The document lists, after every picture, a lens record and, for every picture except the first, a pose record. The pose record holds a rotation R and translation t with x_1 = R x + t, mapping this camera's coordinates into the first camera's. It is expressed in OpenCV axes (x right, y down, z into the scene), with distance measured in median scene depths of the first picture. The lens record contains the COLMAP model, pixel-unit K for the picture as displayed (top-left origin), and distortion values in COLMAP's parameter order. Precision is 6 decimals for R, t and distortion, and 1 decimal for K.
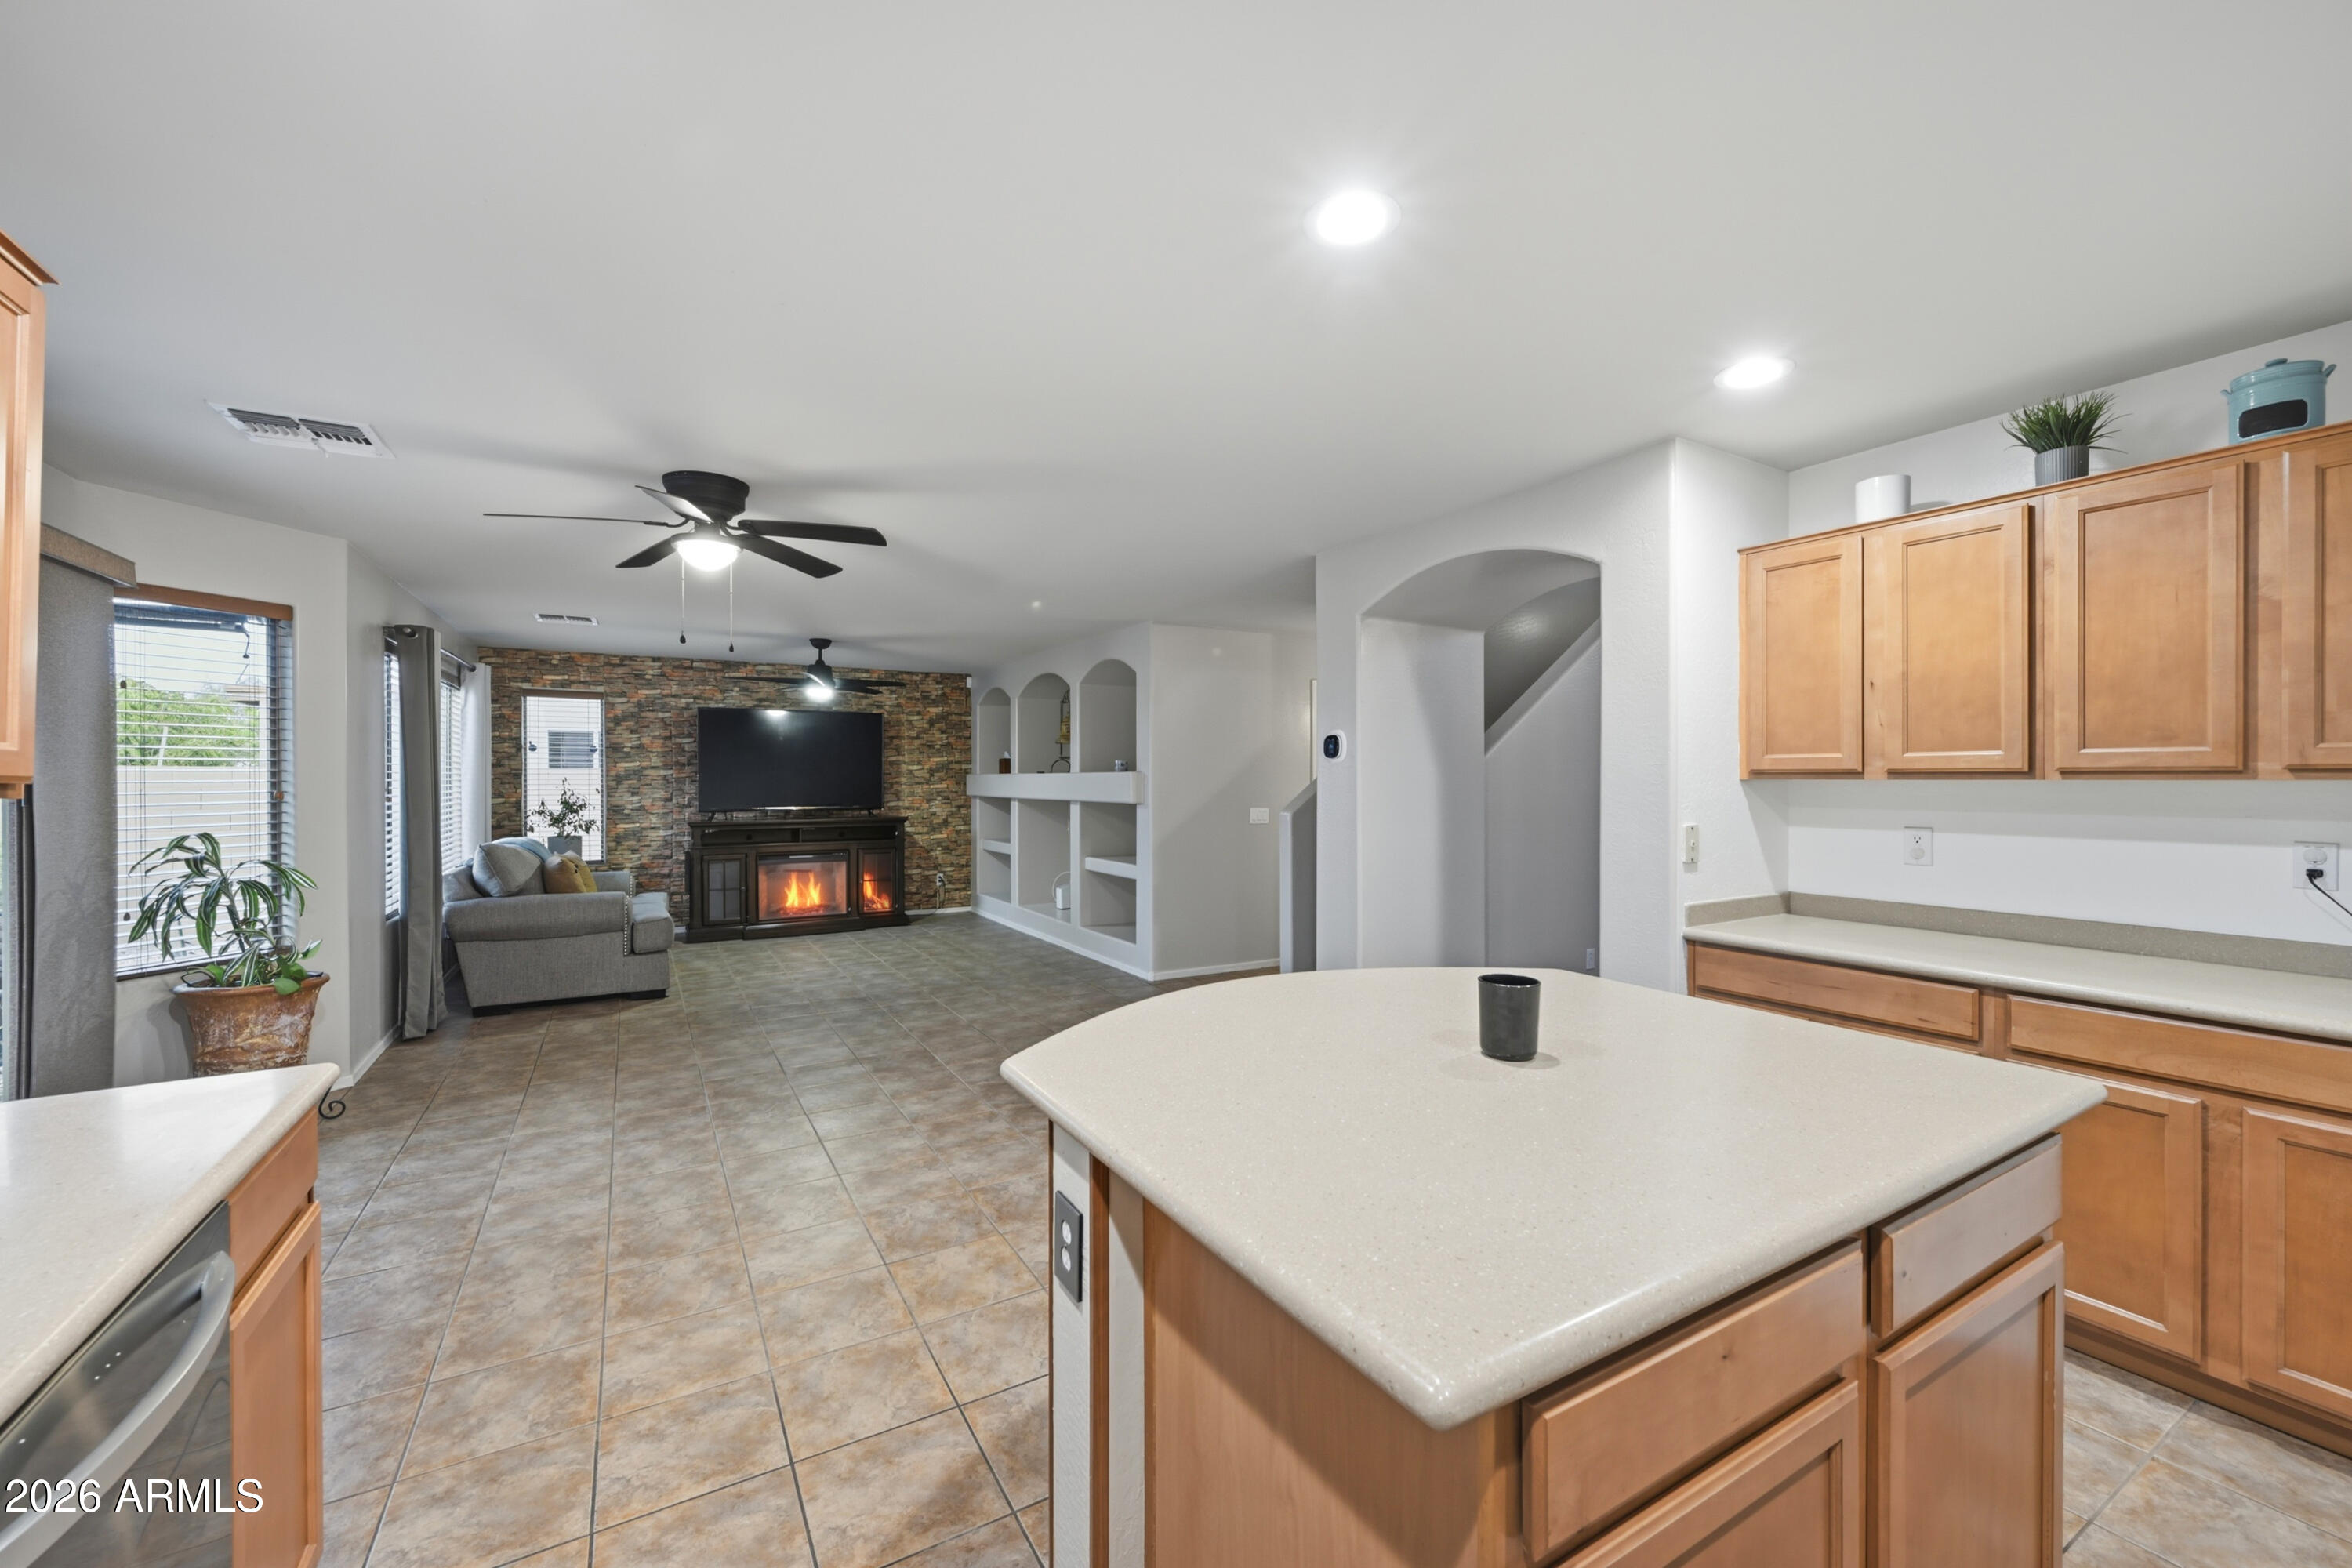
lens RADIAL K [[931.9, 0, 1173.9], [0, 931.9, 780.3], [0, 0, 1]] dist [0.001429, 0.000175]
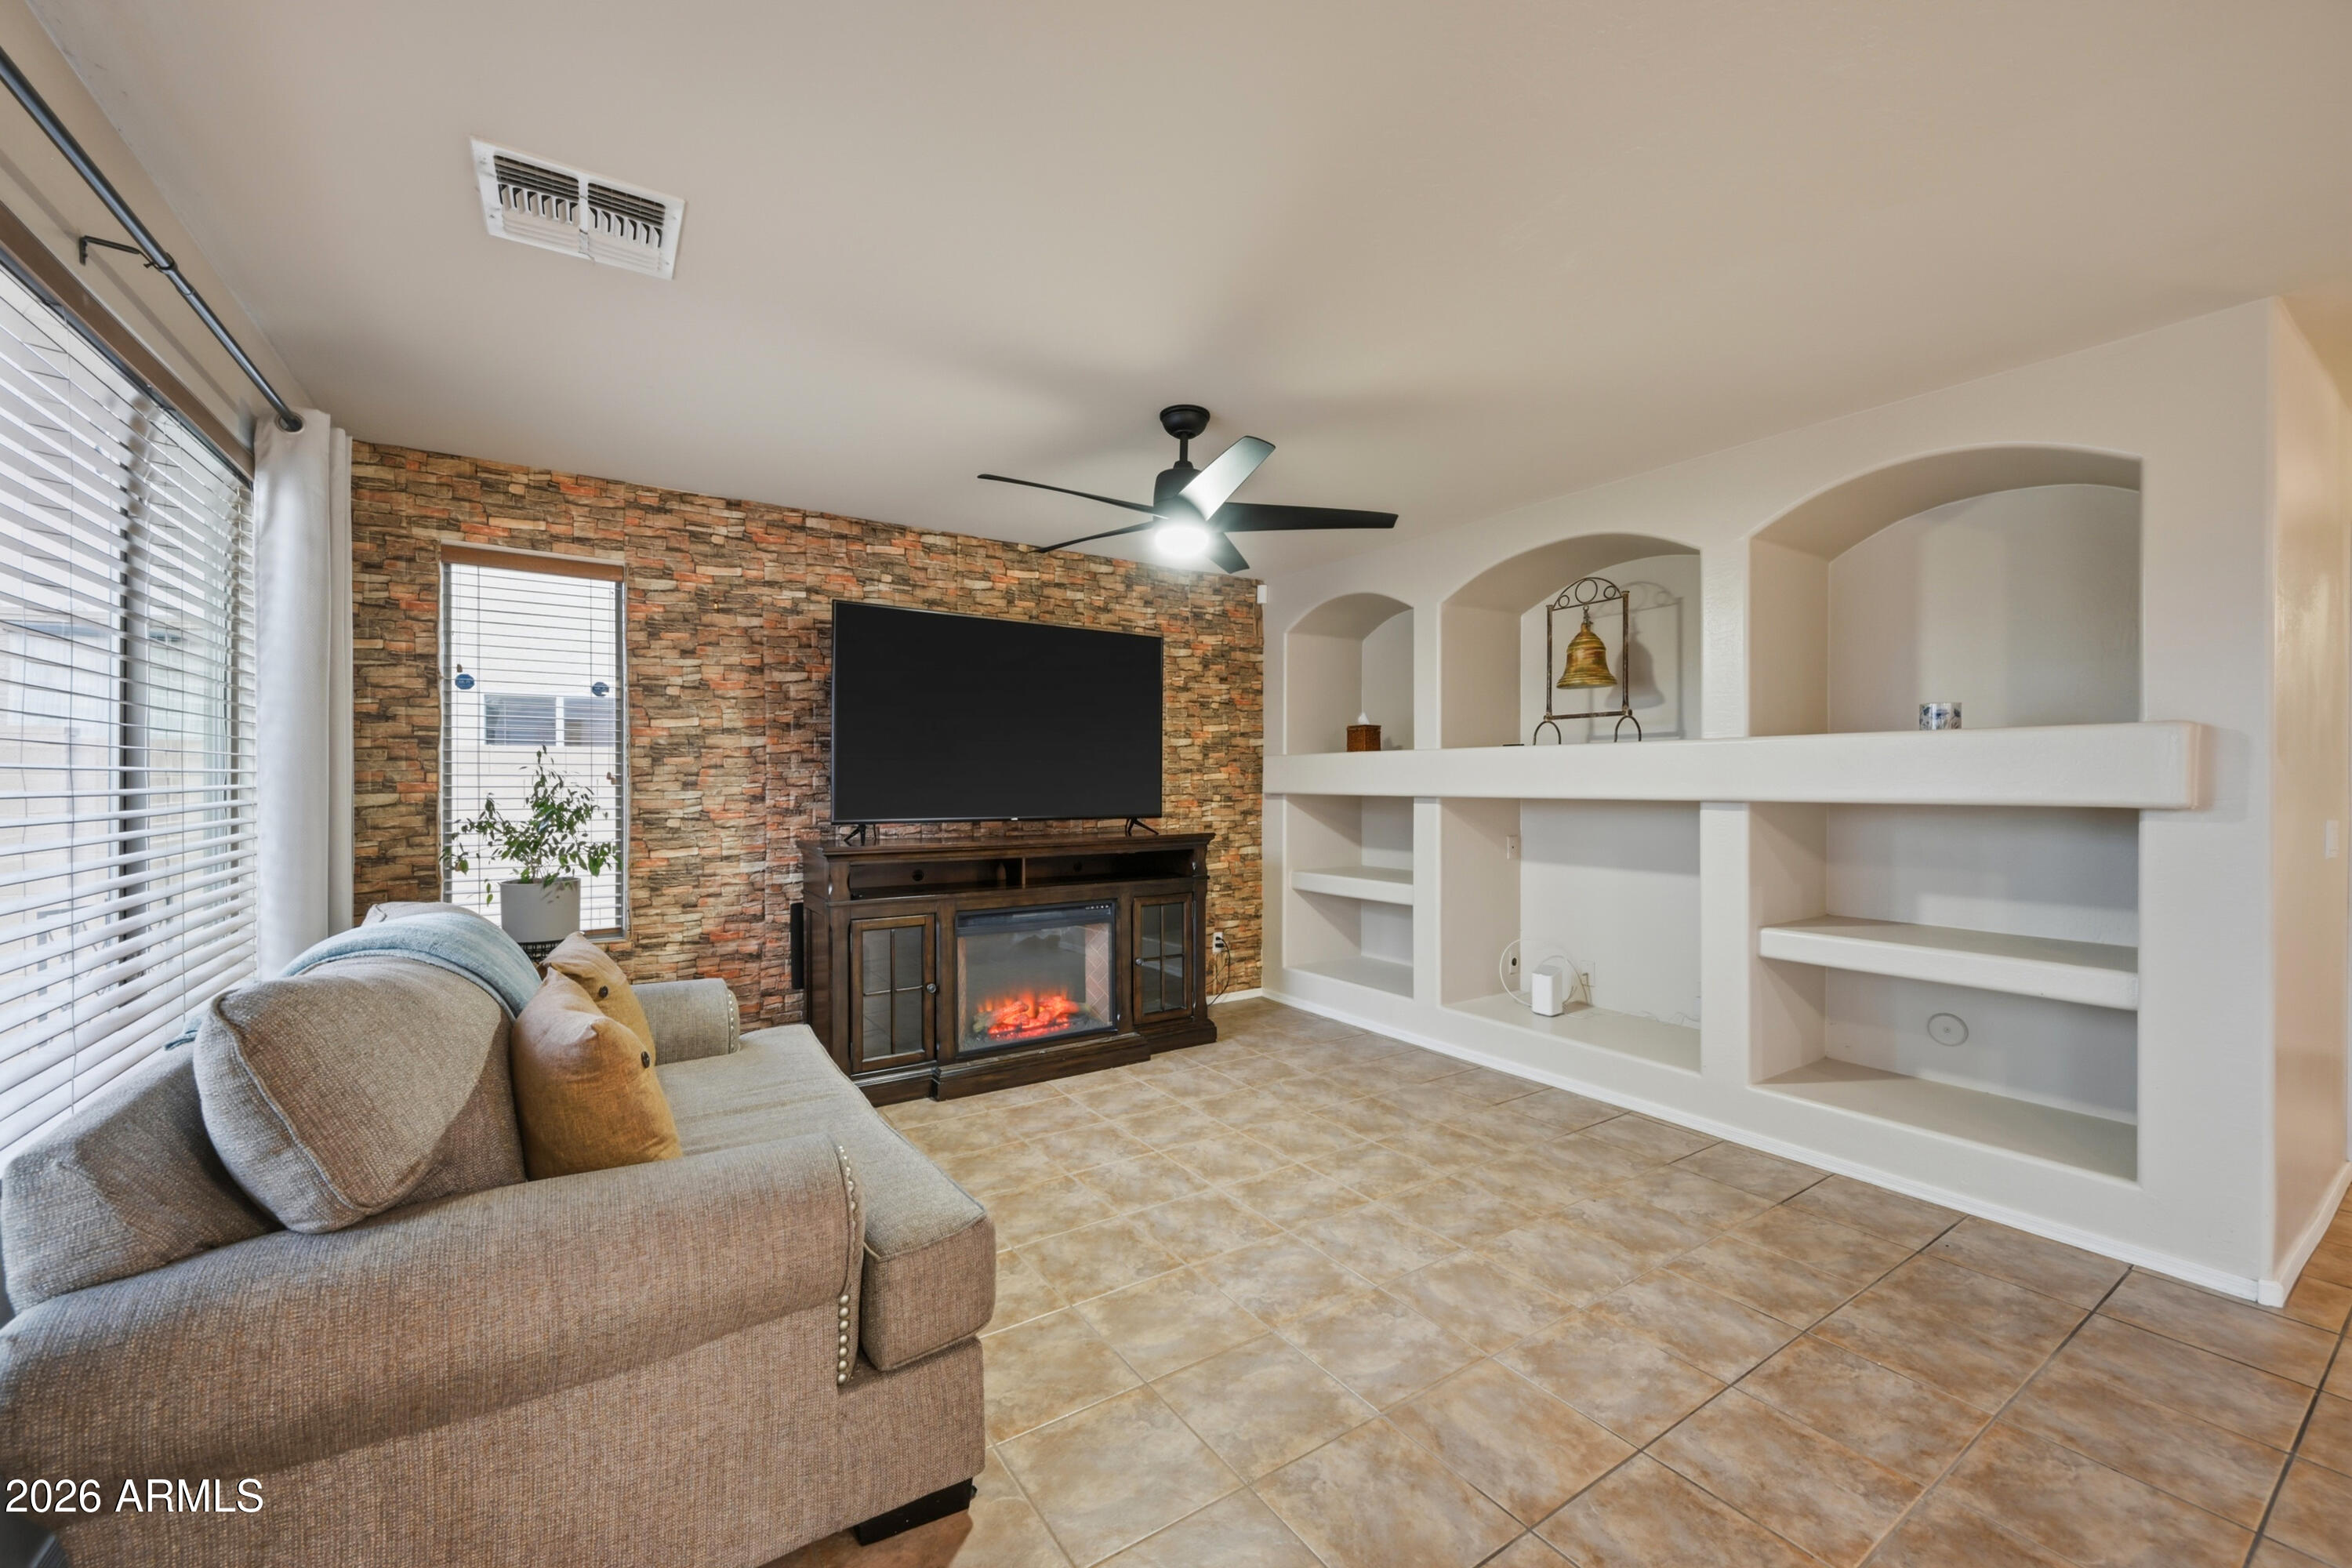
lens RADIAL K [[931.9, 0, 1178.4], [0, 931.9, 783.3], [0, 0, 1]] dist [0.001429, 0.000175]
pose [[0.998413, 0.002739, 0.056251, -0.353484], [-0.002616, 0.999994, -0.002261, 0.013736], [-0.056257, 0.002110, 0.998414, 0.509196]]
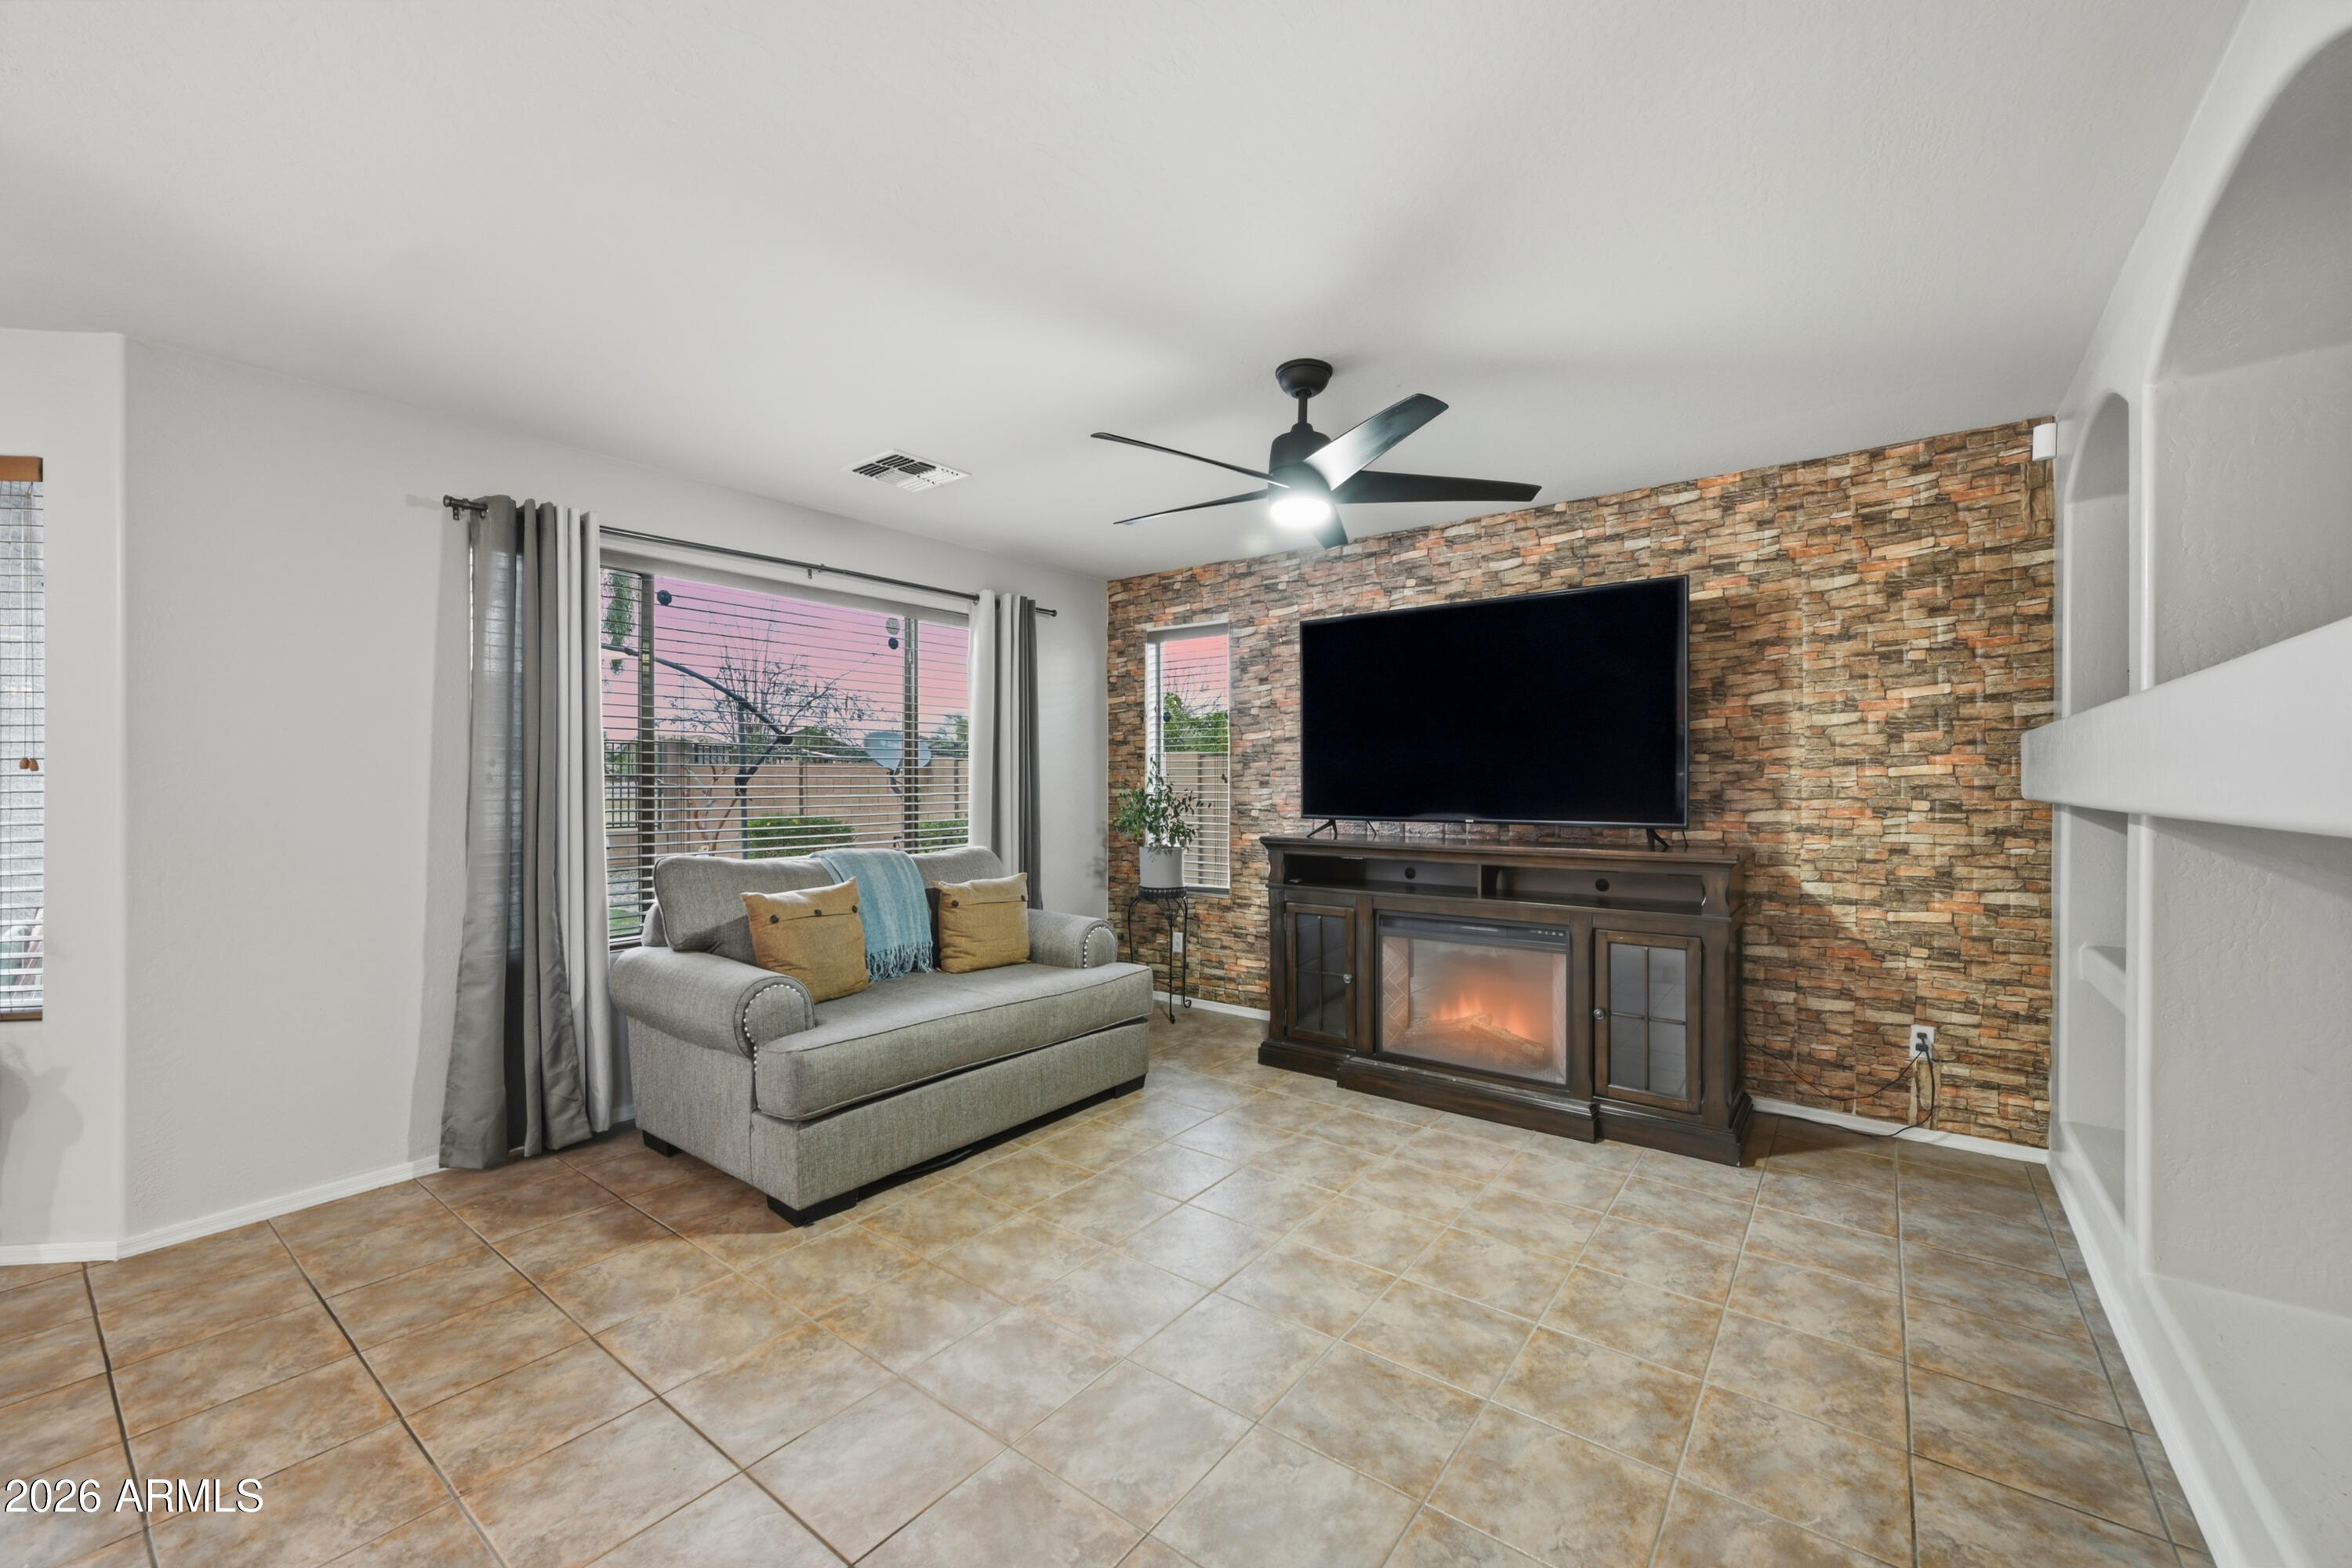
lens RADIAL K [[931.9, 0, 1164.3], [0, 931.9, 784.3], [0, 0, 1]] dist [0.001429, 0.000175]
pose [[0.369686, 0.002915, -0.929152, -0.041606], [-0.003581, 0.999992, 0.001712, 0.013743], [0.929150, 0.002695, 0.369694, 0.709055]]
